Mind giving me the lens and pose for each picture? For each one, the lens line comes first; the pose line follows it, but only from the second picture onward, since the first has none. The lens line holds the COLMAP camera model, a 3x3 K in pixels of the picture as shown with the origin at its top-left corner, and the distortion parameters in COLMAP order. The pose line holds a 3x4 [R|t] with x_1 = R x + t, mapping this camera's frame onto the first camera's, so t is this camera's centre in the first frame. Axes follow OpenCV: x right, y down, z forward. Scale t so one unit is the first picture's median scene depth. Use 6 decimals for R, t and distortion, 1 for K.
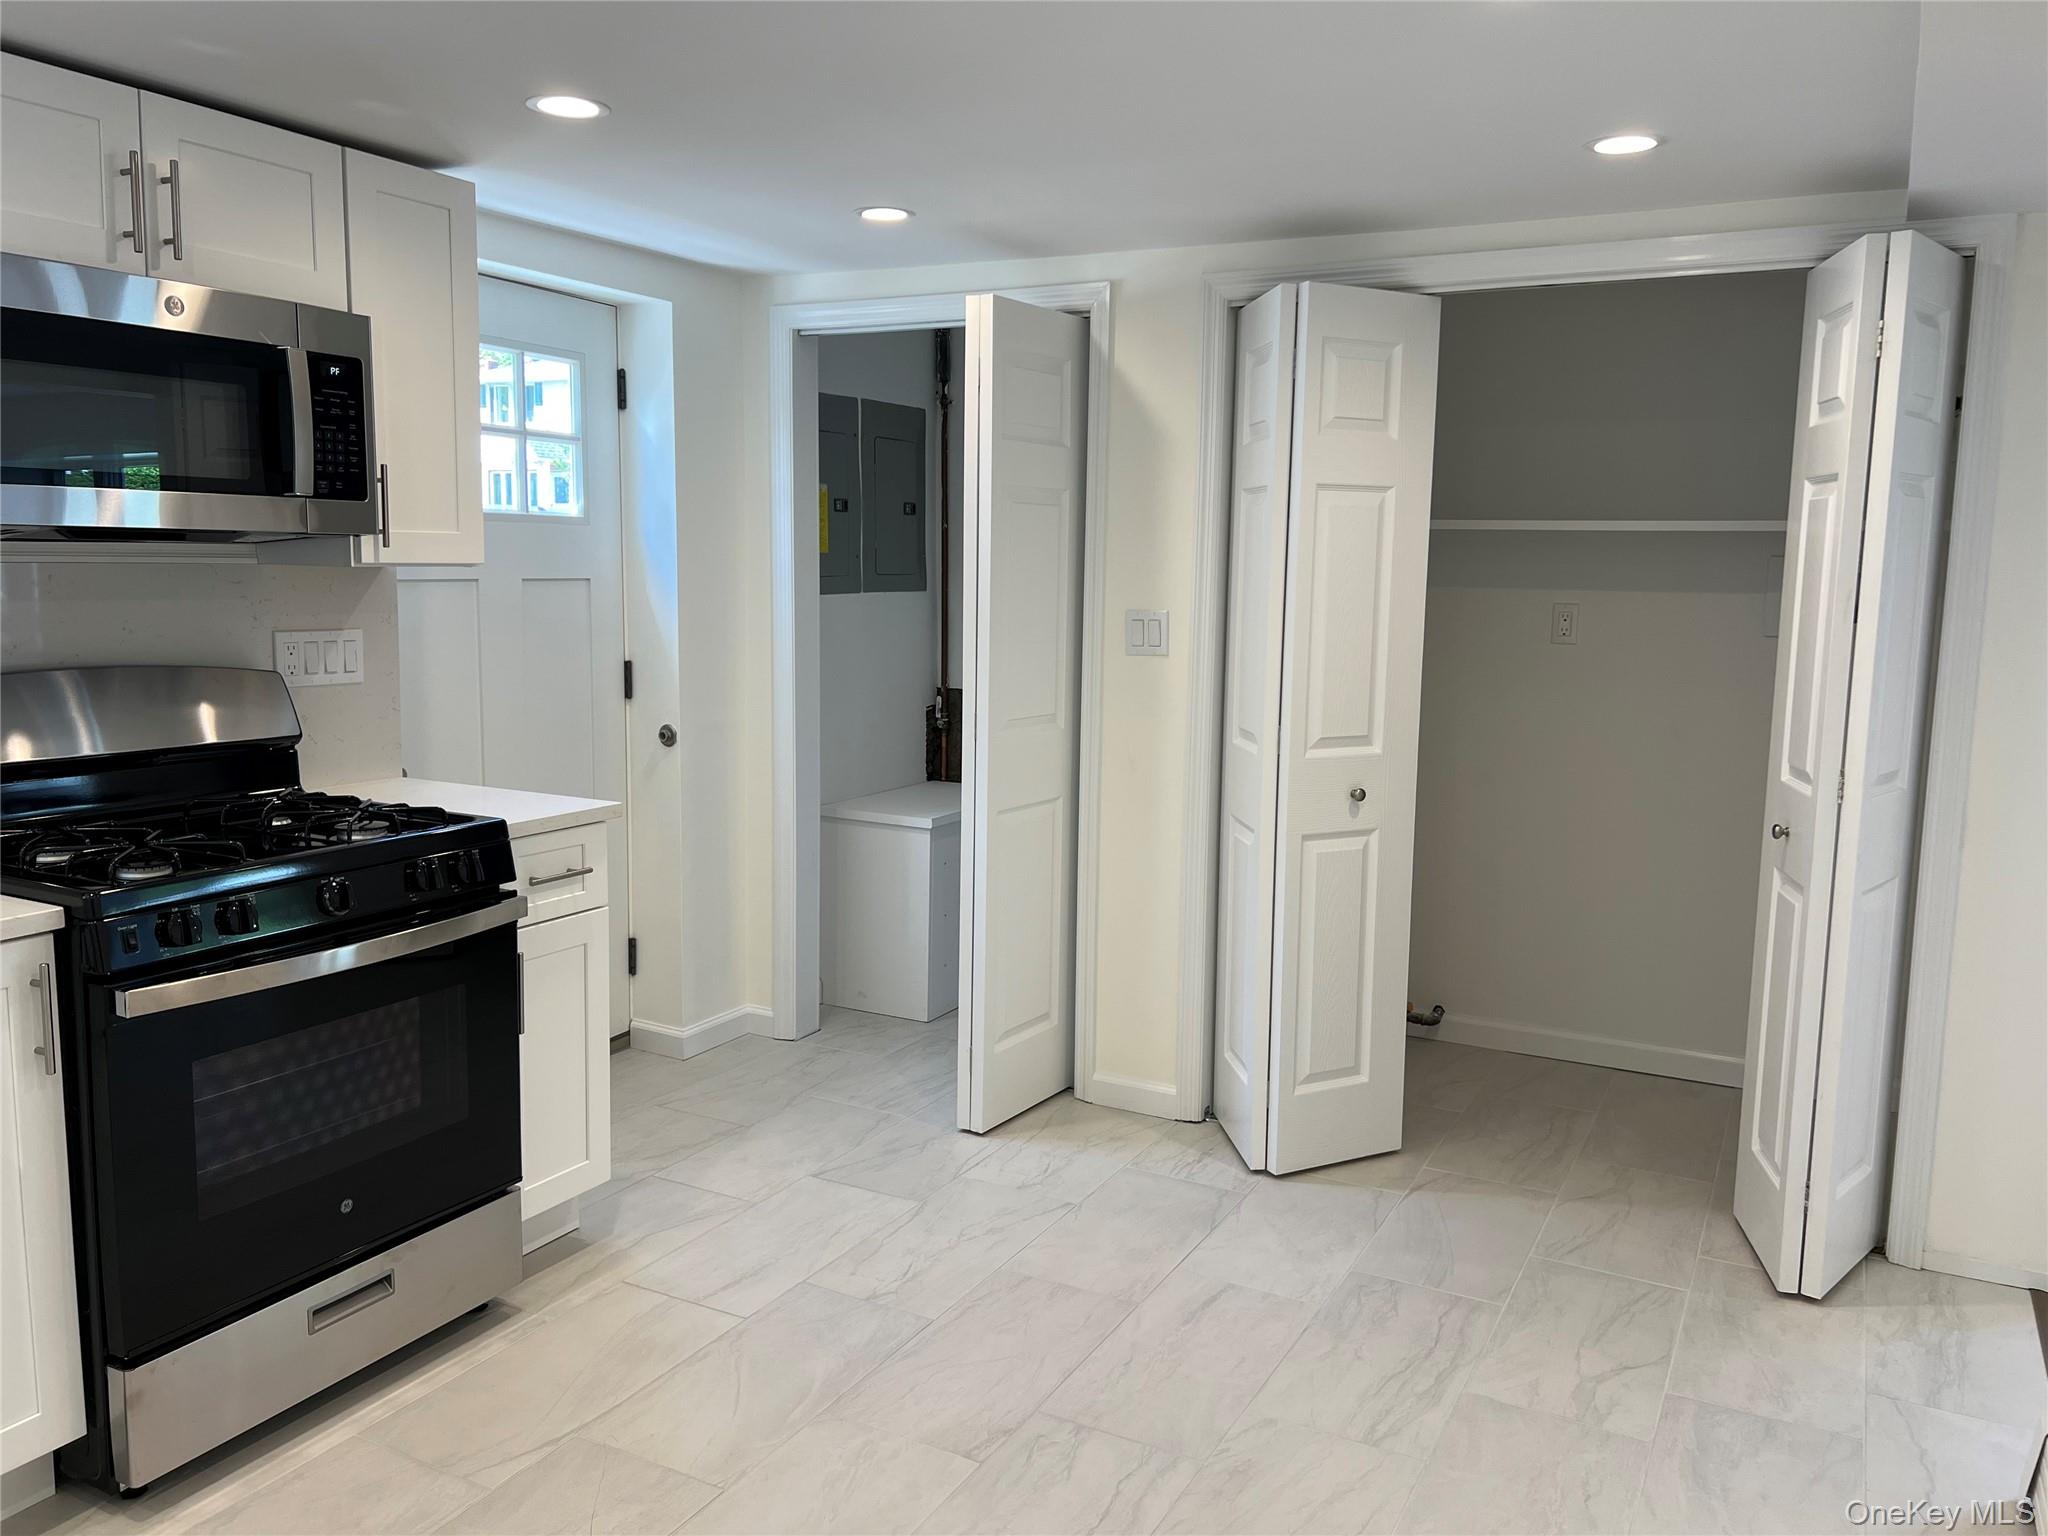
lens RADIAL K [[1537.6, 0, 1025.2], [0, 1537.6, 761.8], [0, 0, 1]] dist [0.053907, -0.052130]
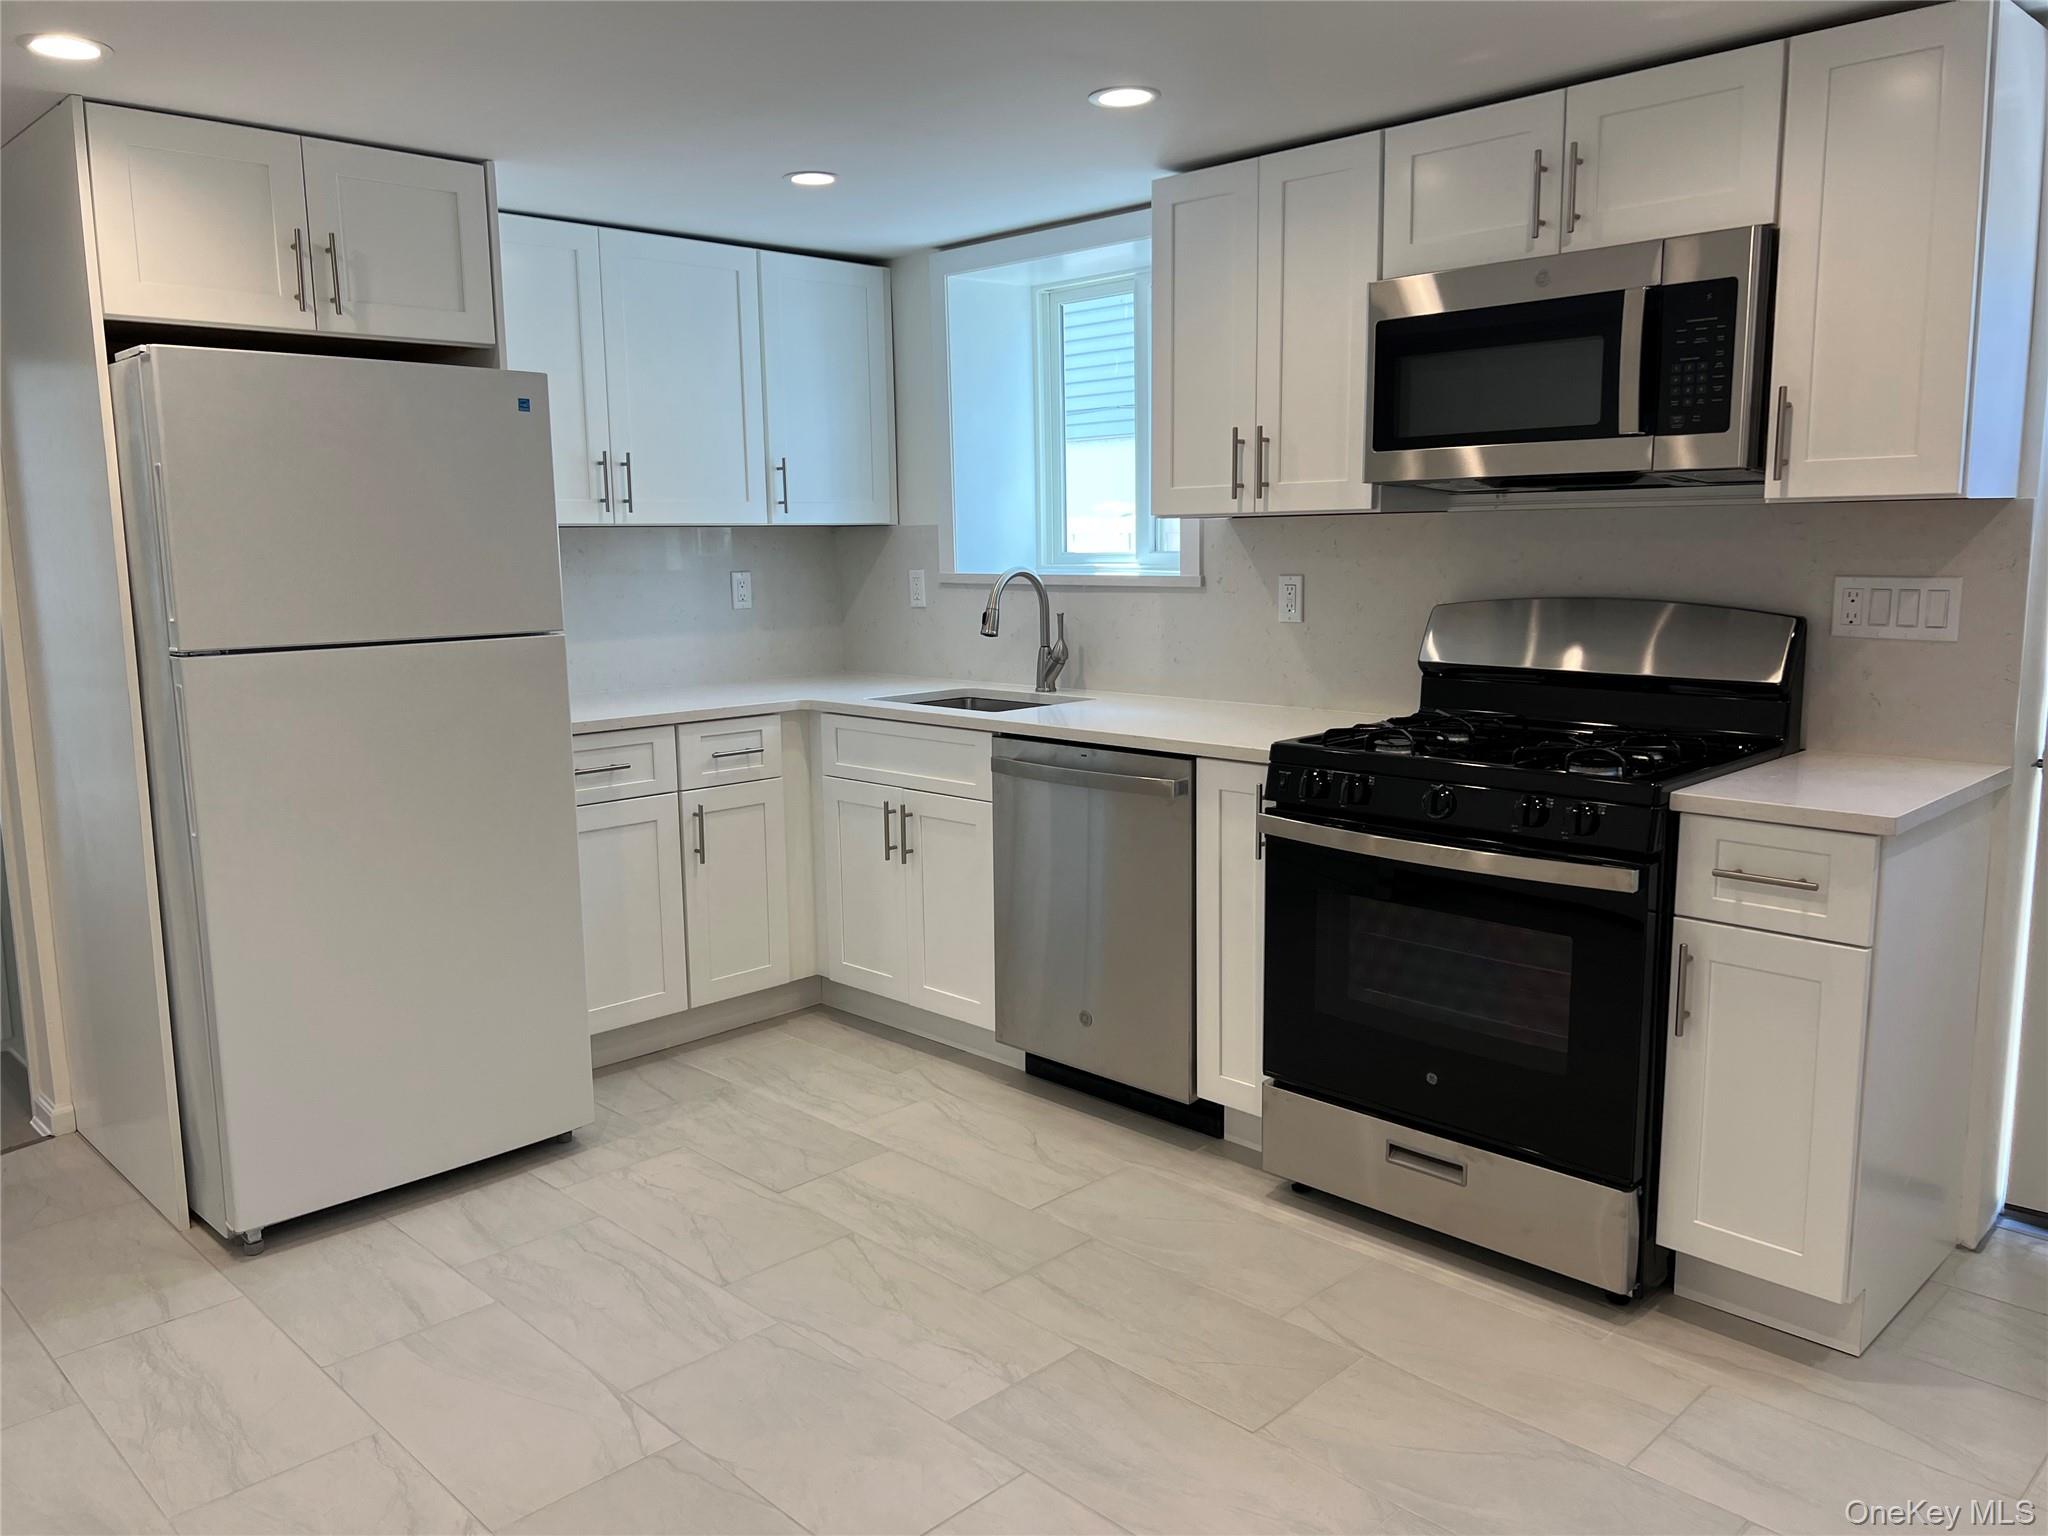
lens RADIAL K [[1537.6, 0, 1019.5], [0, 1537.6, 772.6], [0, 0, 1]] dist [0.053907, -0.052130]
pose [[-0.295546, 0.134392, -0.945828, 0.616441], [-0.115133, 0.977829, 0.174915, -0.083317], [0.948365, 0.160591, -0.273521, 0.897235]]
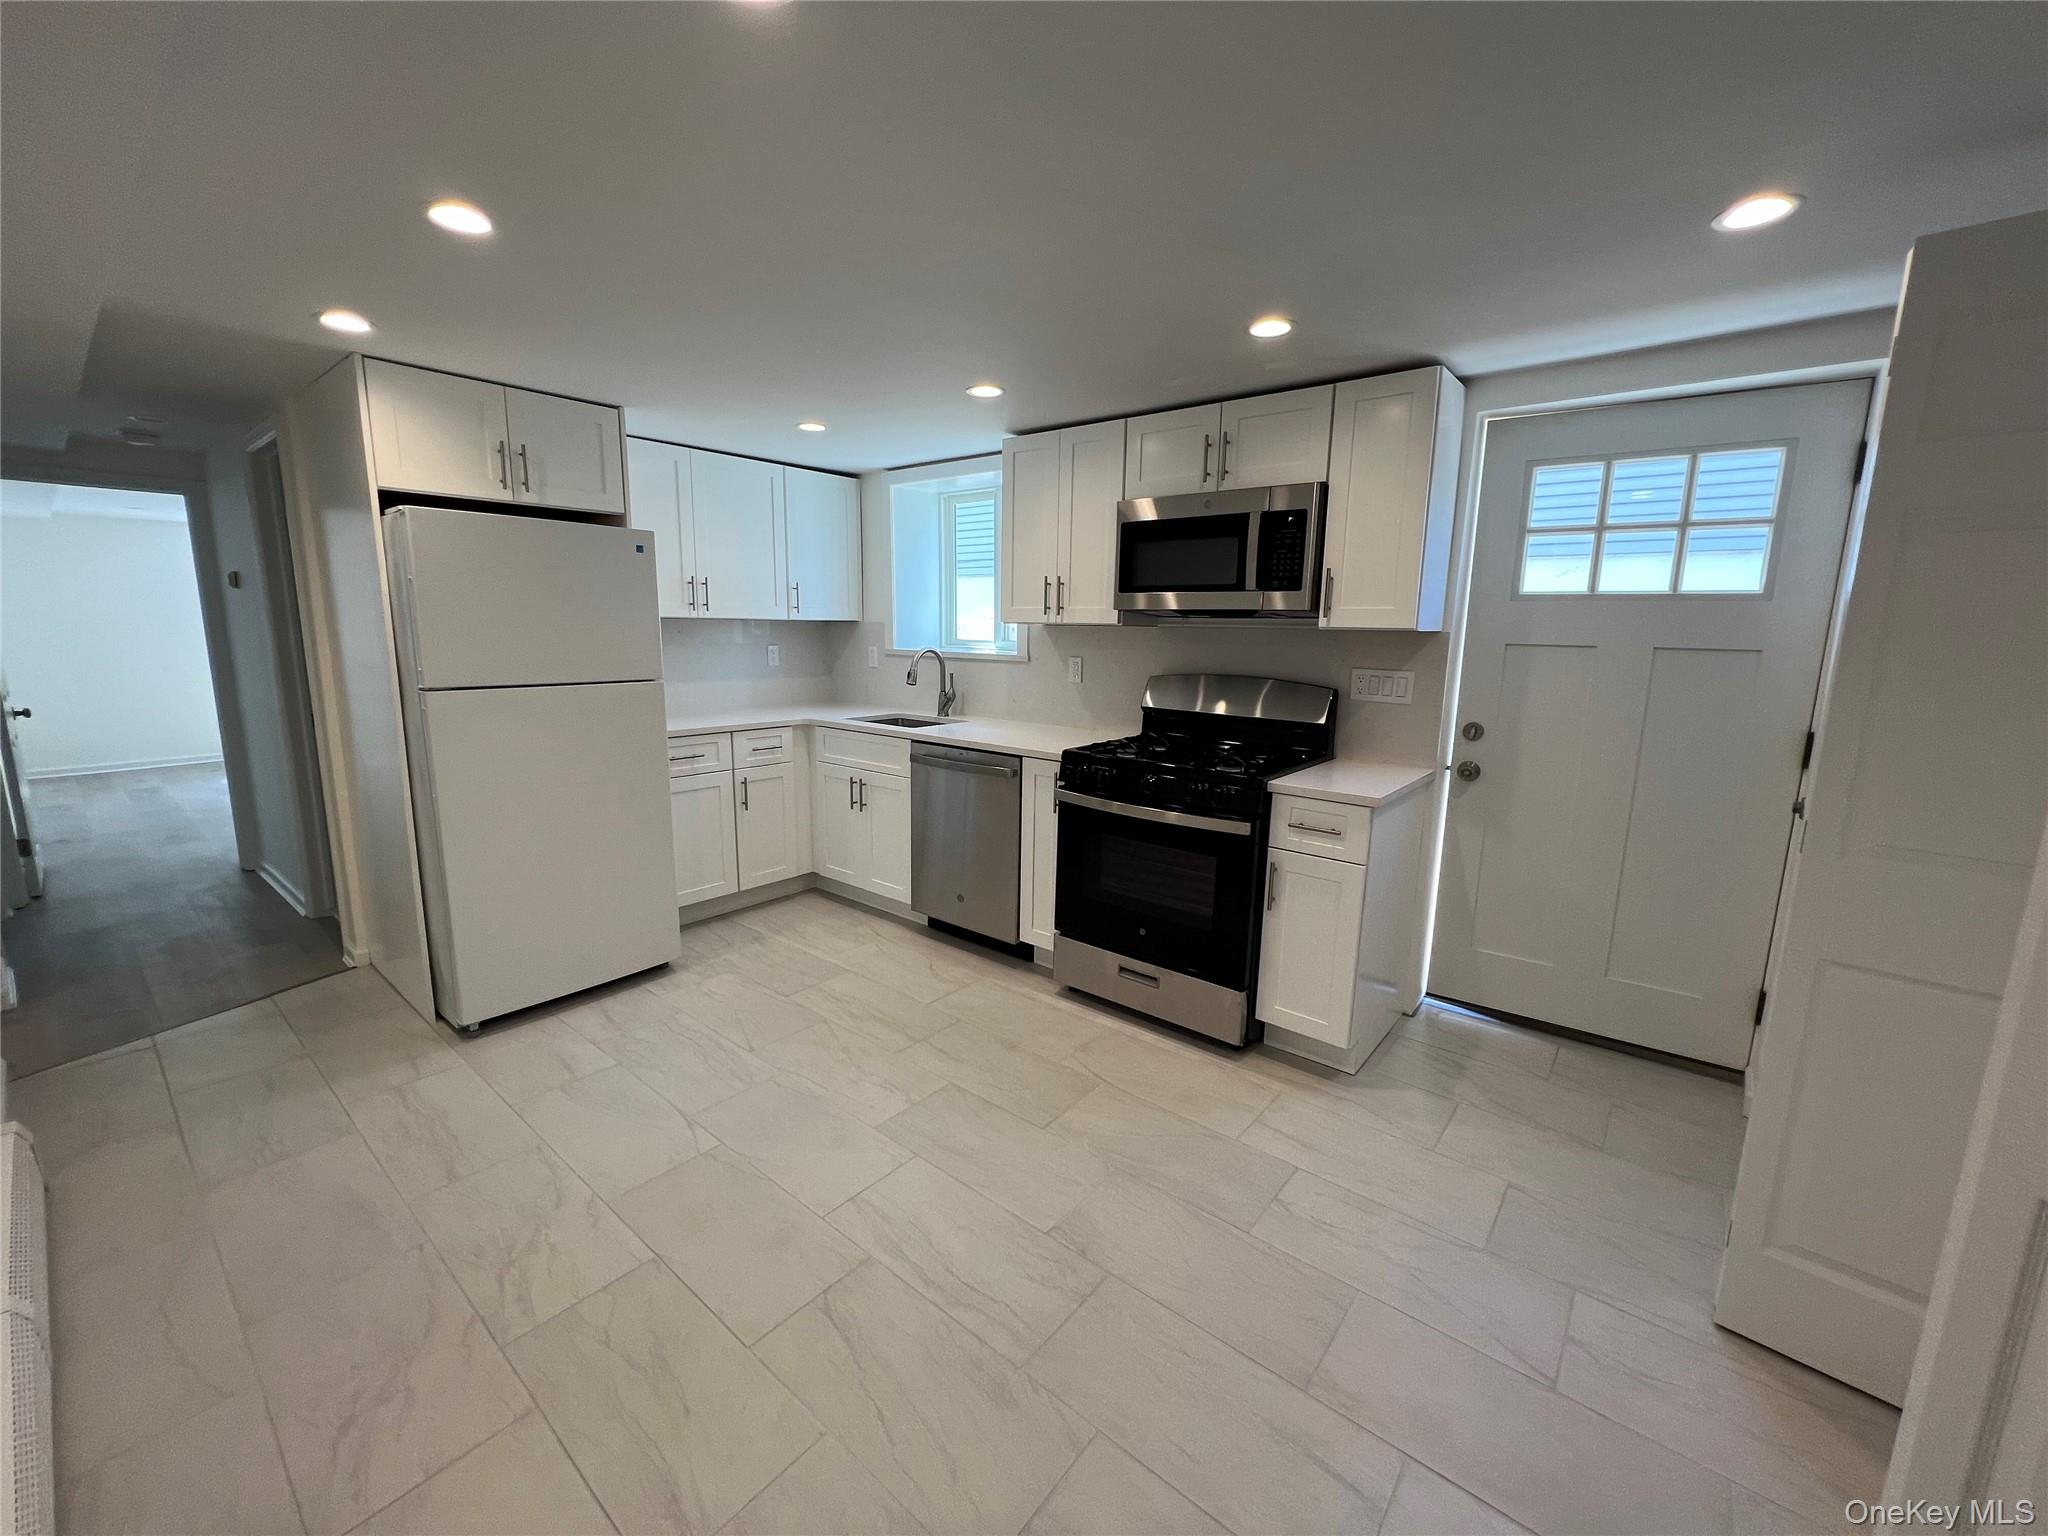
lens RADIAL K [[816.2, 0, 1026.1], [0, 816.2, 772.1], [0, 0, 1]] dist [0.001555, 0.000677]
pose [[-0.195259, 0.154808, -0.968457, 0.570449], [-0.147506, 0.971596, 0.185050, -0.095134], [0.969596, 0.178986, -0.166878, 0.901795]]
